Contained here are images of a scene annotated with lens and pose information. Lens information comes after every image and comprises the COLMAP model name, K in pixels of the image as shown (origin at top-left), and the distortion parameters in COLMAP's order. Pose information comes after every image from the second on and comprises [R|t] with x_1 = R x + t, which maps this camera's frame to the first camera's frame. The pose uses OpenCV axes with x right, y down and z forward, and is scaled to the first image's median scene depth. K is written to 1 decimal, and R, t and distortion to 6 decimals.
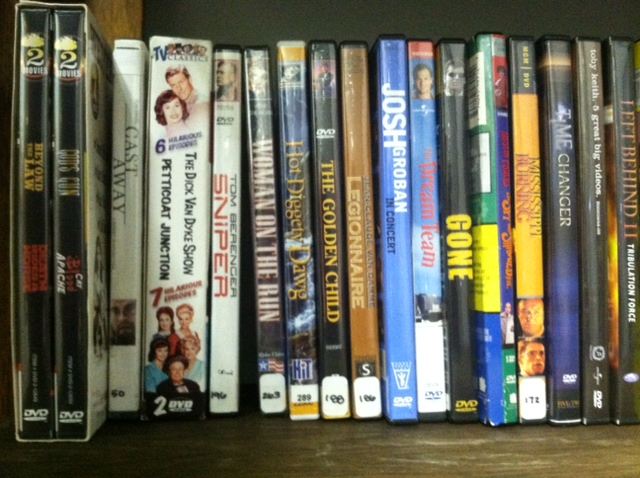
lens RADIAL K [[646.8, 0, 319.9], [0, 646.8, 240.3], [0, 0, 1]] dist [-0.016525, 0.000000]
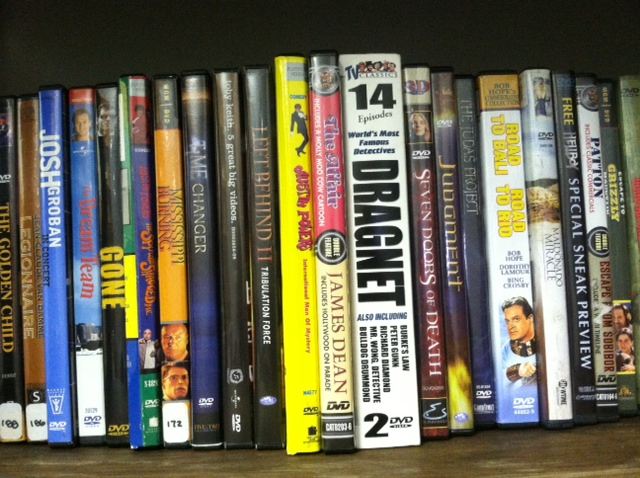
lens RADIAL K [[646.8, 0, 320.6], [0, 646.8, 241.7], [0, 0, 1]] dist [-0.016525, 0.000000]
pose [[0.989795, -0.050946, -0.133077, 0.702536], [0.043236, 0.997250, -0.060194, 0.030674], [0.135778, 0.053826, 0.989276, 0.002106]]
